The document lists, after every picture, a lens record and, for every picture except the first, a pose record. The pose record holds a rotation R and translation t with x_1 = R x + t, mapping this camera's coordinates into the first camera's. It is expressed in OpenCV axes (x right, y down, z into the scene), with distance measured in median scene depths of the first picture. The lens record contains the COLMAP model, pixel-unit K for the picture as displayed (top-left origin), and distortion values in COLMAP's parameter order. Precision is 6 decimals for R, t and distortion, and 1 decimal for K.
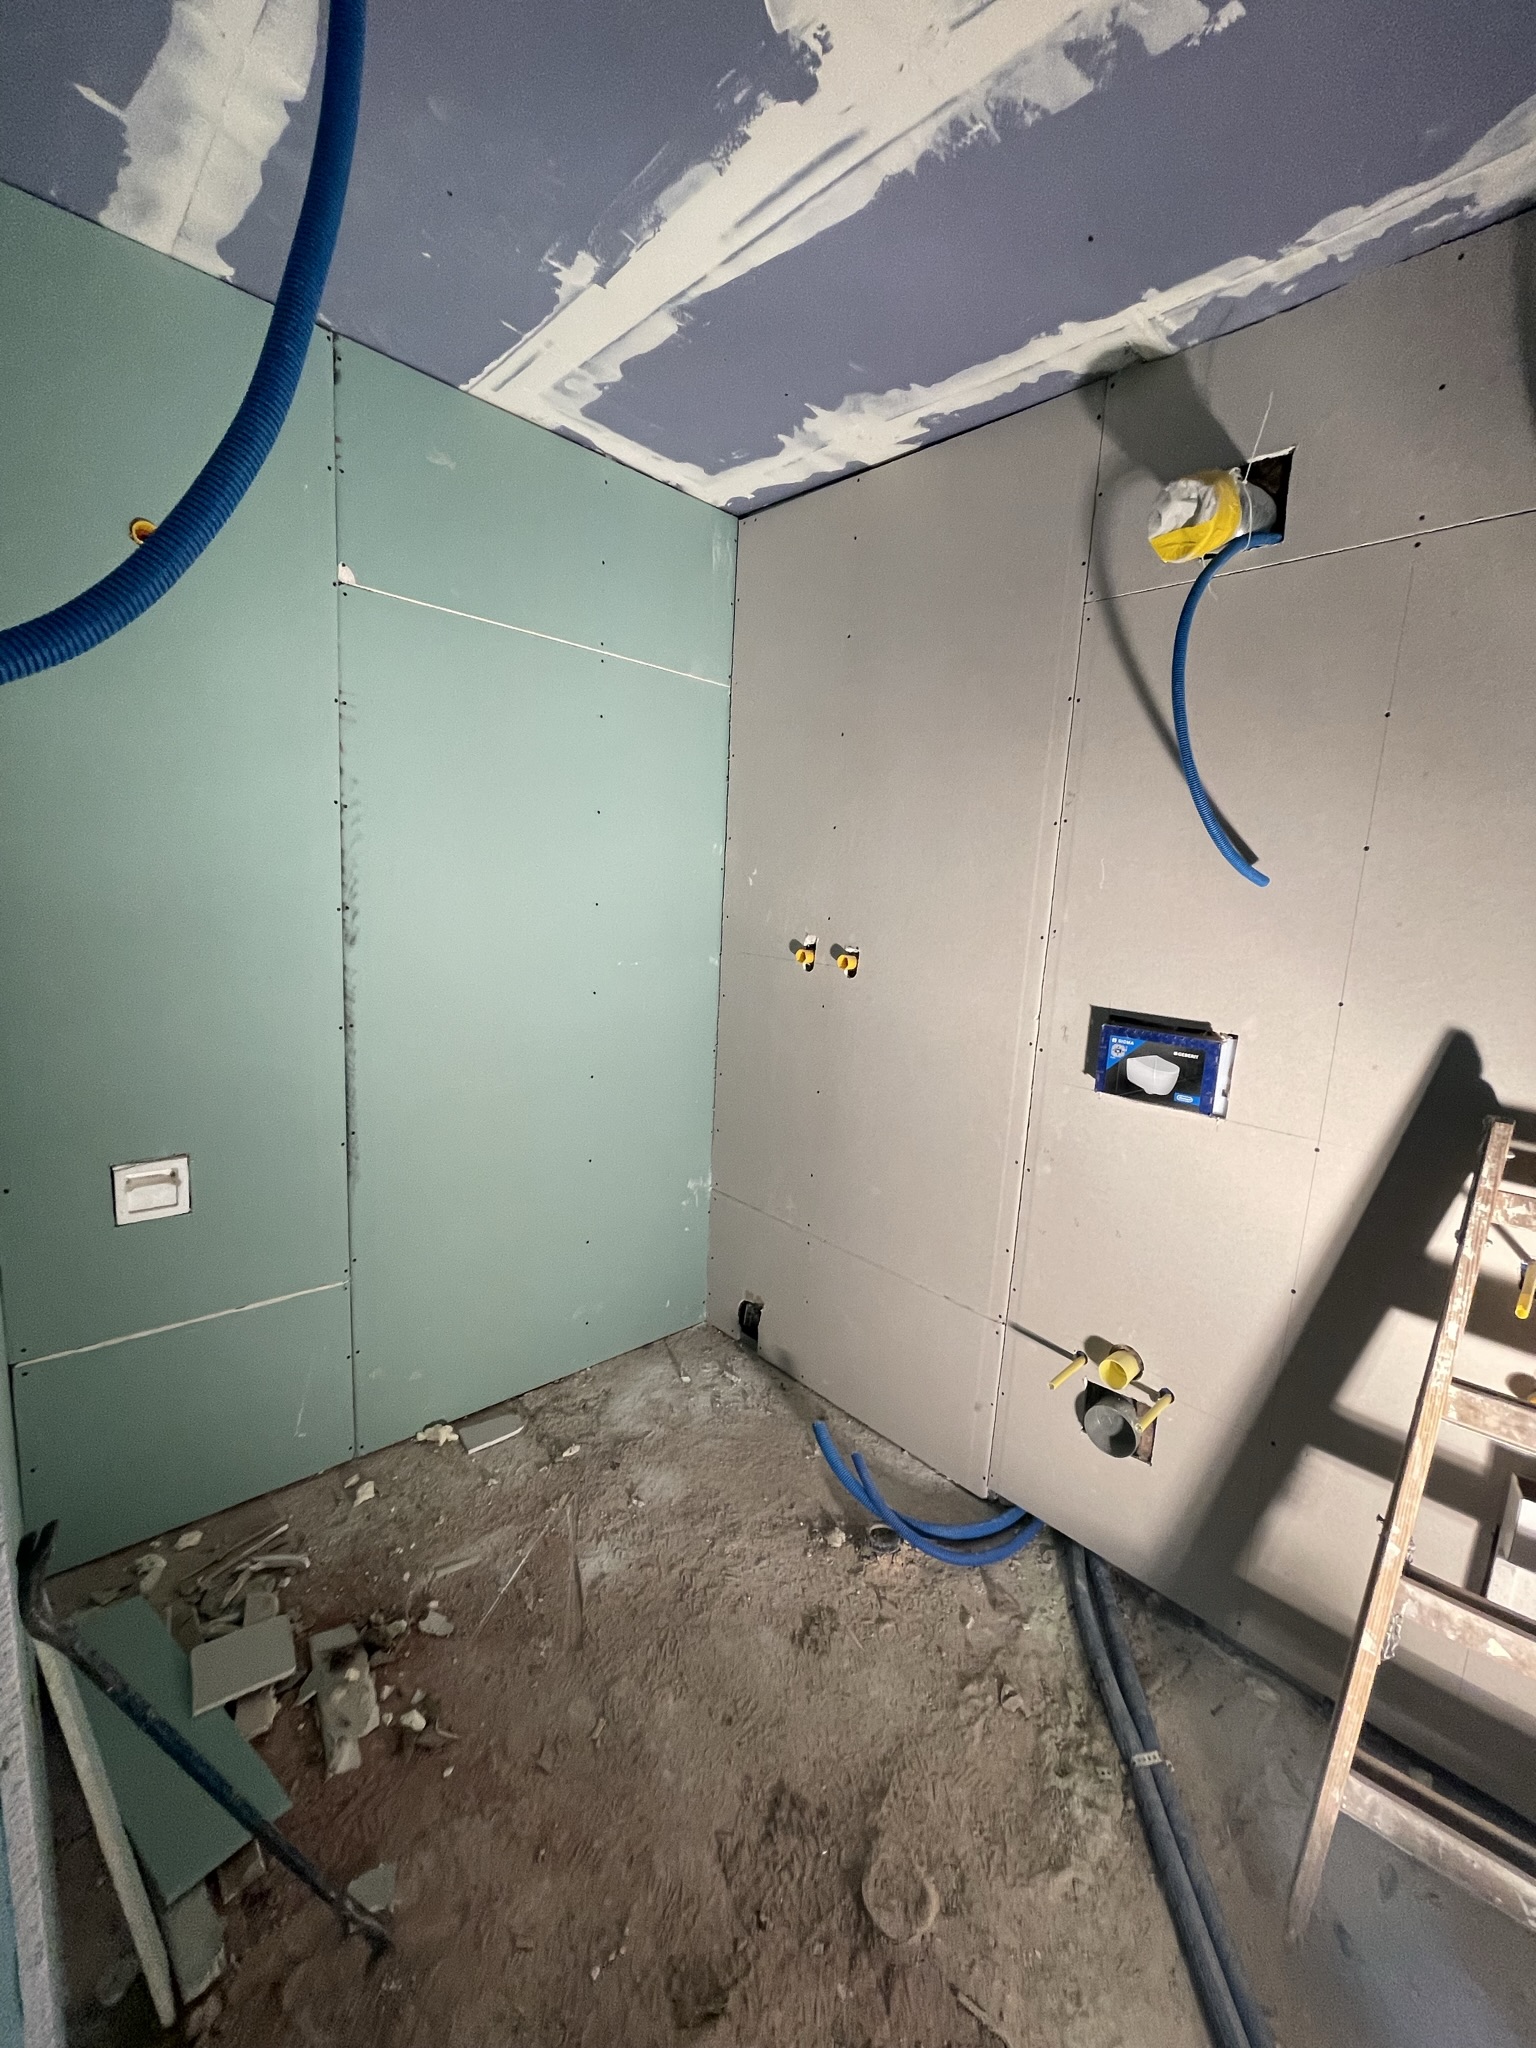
lens RADIAL K [[823.4, 0, 767.9], [0, 823.4, 1016.1], [0, 0, 1]] dist [0.000382, -0.000028]
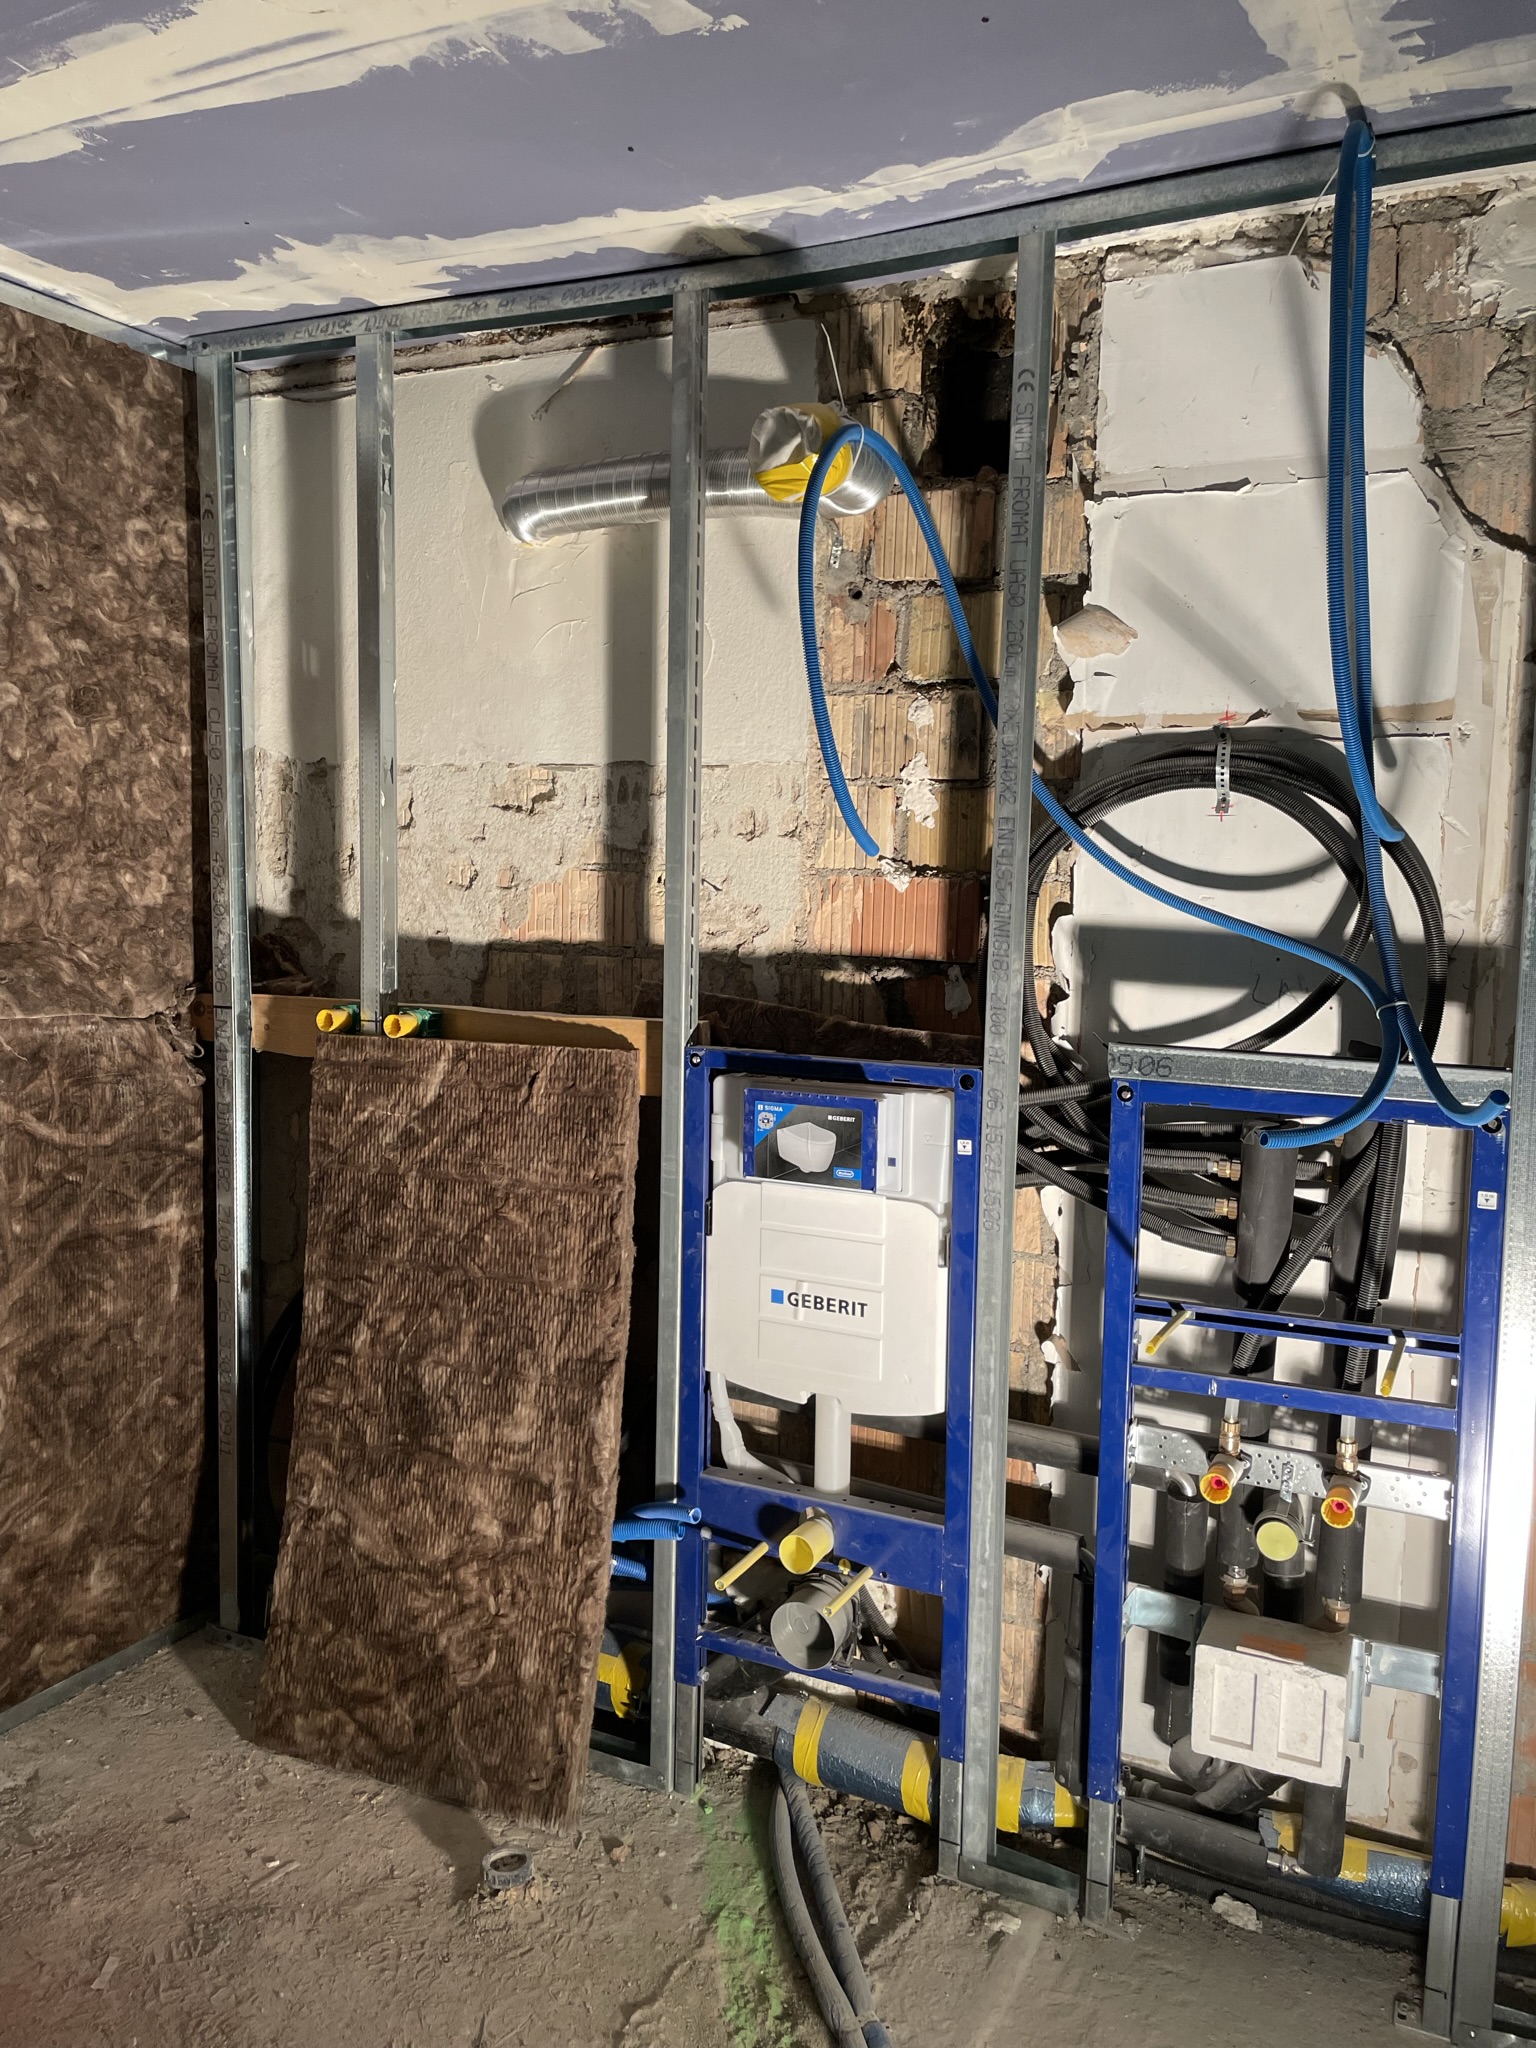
lens RADIAL K [[1559.5, 0, 776.5], [0, 1559.5, 1005.2], [0, 0, 1]] dist [0.031641, -0.052163]
pose [[0.943117, -0.062555, 0.326522, -0.032458], [0.081568, 0.995658, -0.044851, 0.001082], [-0.322298, 0.068933, 0.944125, -0.384777]]
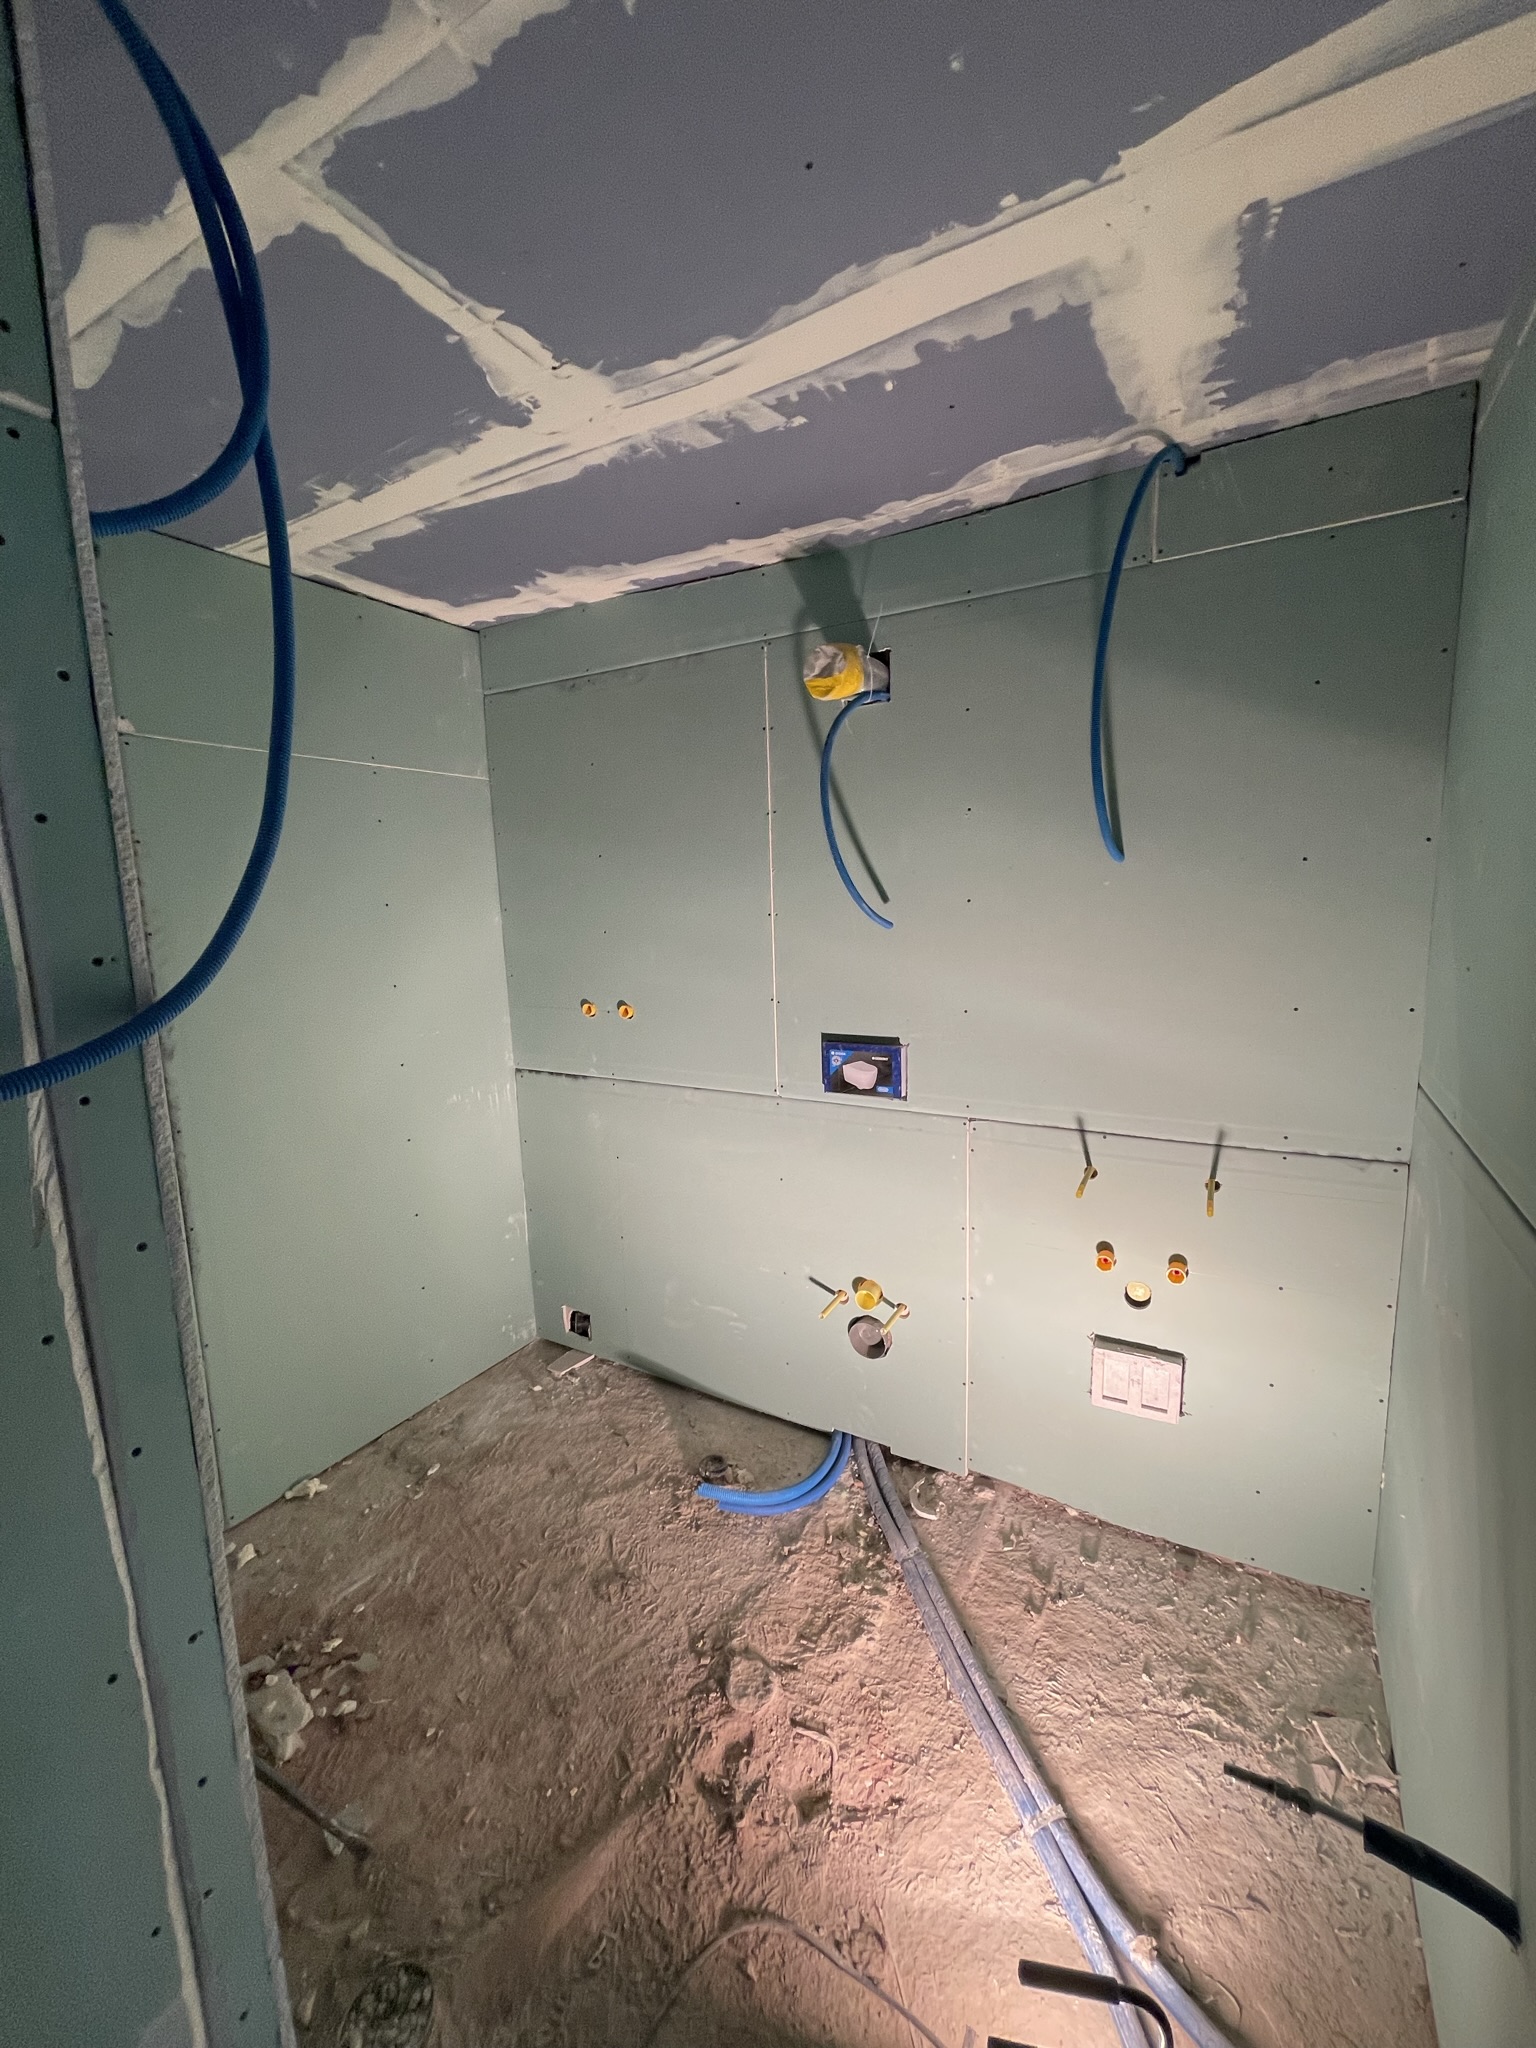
lens RADIAL K [[823.4, 0, 774.0], [0, 823.4, 1012.5], [0, 0, 1]] dist [0.000382, -0.000028]
pose [[0.955237, -0.122647, 0.269222, -0.030510], [0.124941, 0.992126, 0.008668, -0.062190], [-0.268165, 0.025357, 0.963039, -0.288246]]
